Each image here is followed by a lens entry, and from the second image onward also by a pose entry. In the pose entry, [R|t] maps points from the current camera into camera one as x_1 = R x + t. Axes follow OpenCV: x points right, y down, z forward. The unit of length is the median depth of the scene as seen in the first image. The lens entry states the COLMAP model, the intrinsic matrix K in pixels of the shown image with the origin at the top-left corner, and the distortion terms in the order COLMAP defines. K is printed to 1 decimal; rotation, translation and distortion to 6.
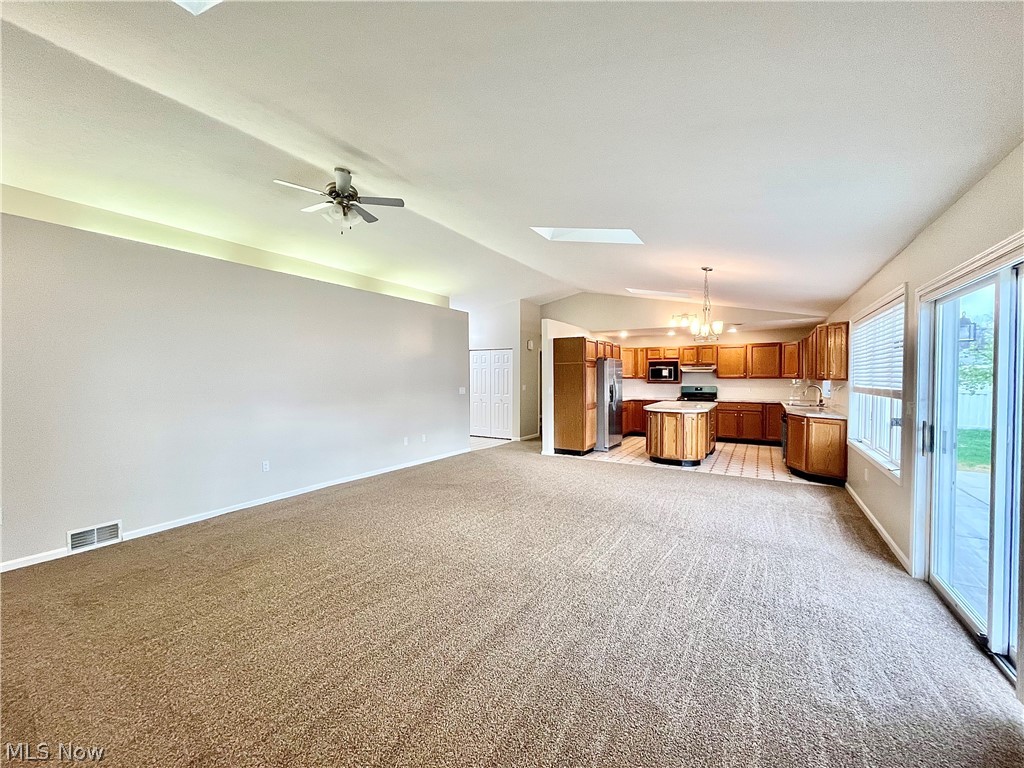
lens RADIAL K [[411.8, 0, 511.5], [0, 411.8, 383.1], [0, 0, 1]] dist [-0.000699, -0.000373]
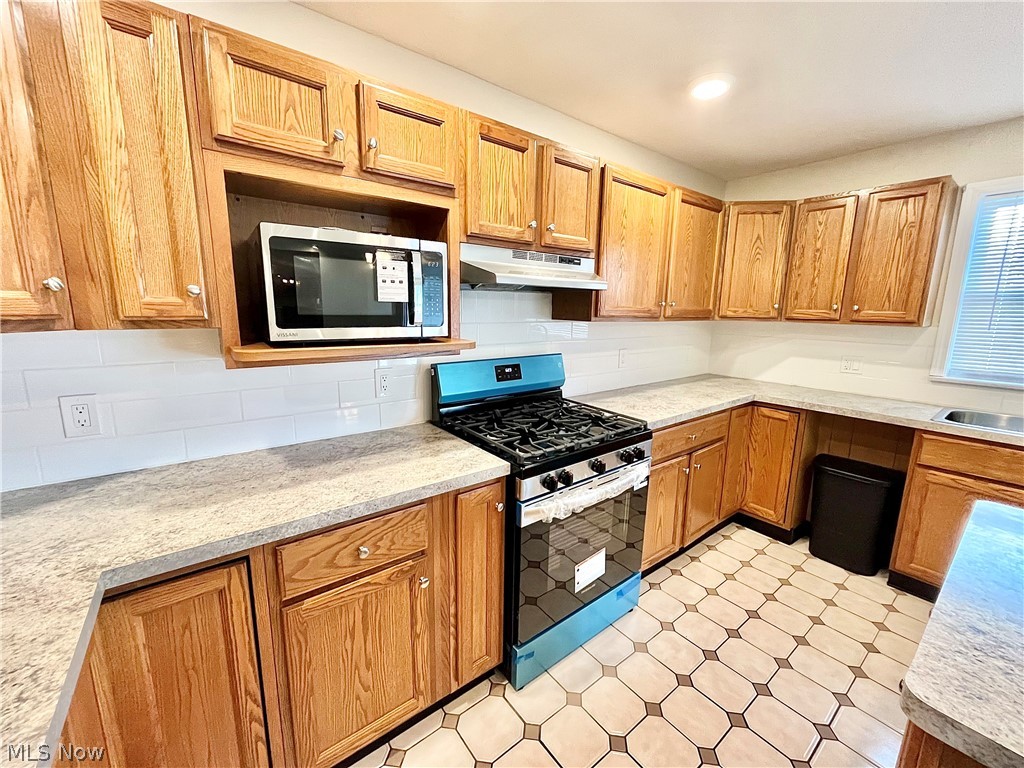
lens RADIAL K [[411.8, 0, 511.5], [0, 411.8, 383.1], [0, 0, 1]] dist [-0.000699, -0.000373]
pose [[0.356898, -0.156633, 0.920918, 0.272836], [0.003285, 0.986047, 0.166437, -0.015476], [-0.934137, -0.056376, 0.352433, 0.964098]]
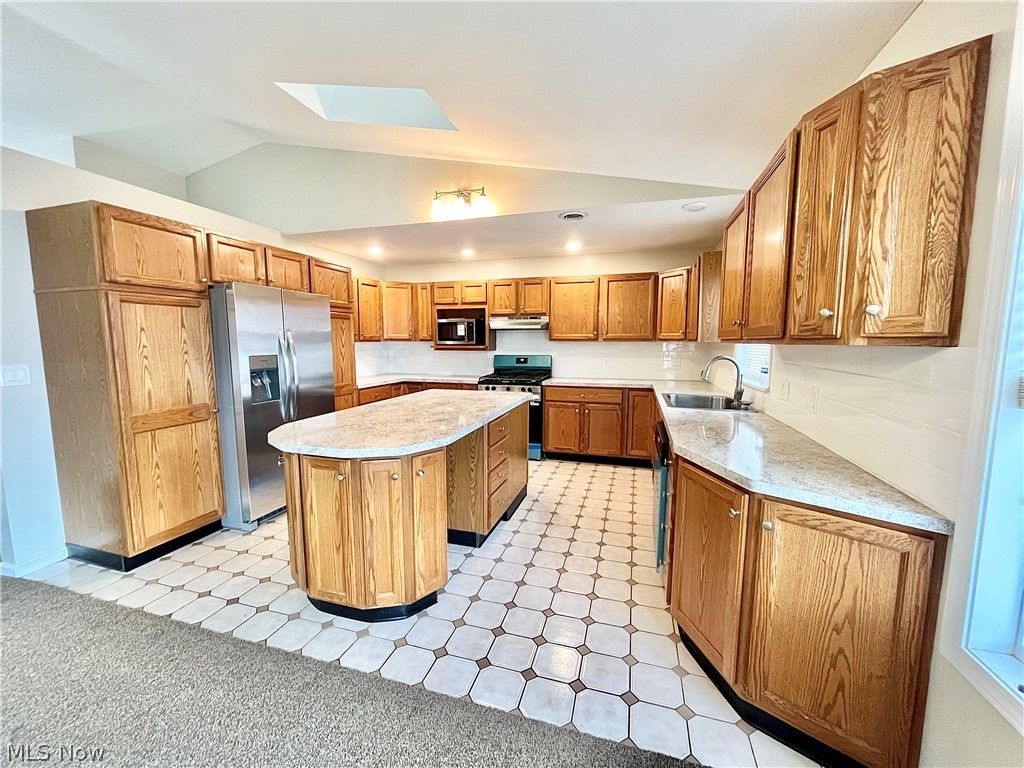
lens RADIAL K [[411.8, 0, 511.5], [0, 411.8, 383.1], [0, 0, 1]] dist [-0.000699, -0.000373]
pose [[0.967884, -0.022743, 0.250366, 0.316396], [0.001170, 0.996296, 0.085979, -0.002884], [-0.251394, -0.082925, 0.964326, 0.491228]]
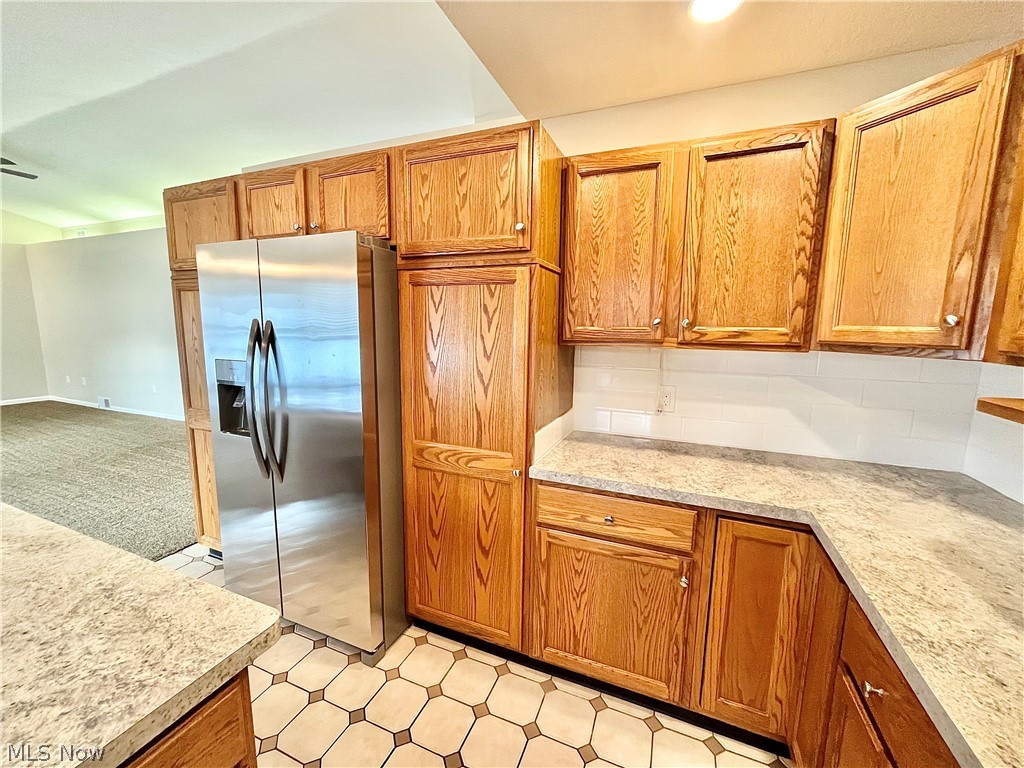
lens RADIAL K [[411.8, 0, 511.5], [0, 411.8, 383.1], [0, 0, 1]] dist [-0.000699, -0.000373]
pose [[0.150784, 0.146381, -0.977669, 0.422311], [-0.031362, 0.989187, 0.143269, -0.018574], [0.988069, 0.009059, 0.153744, 0.958099]]
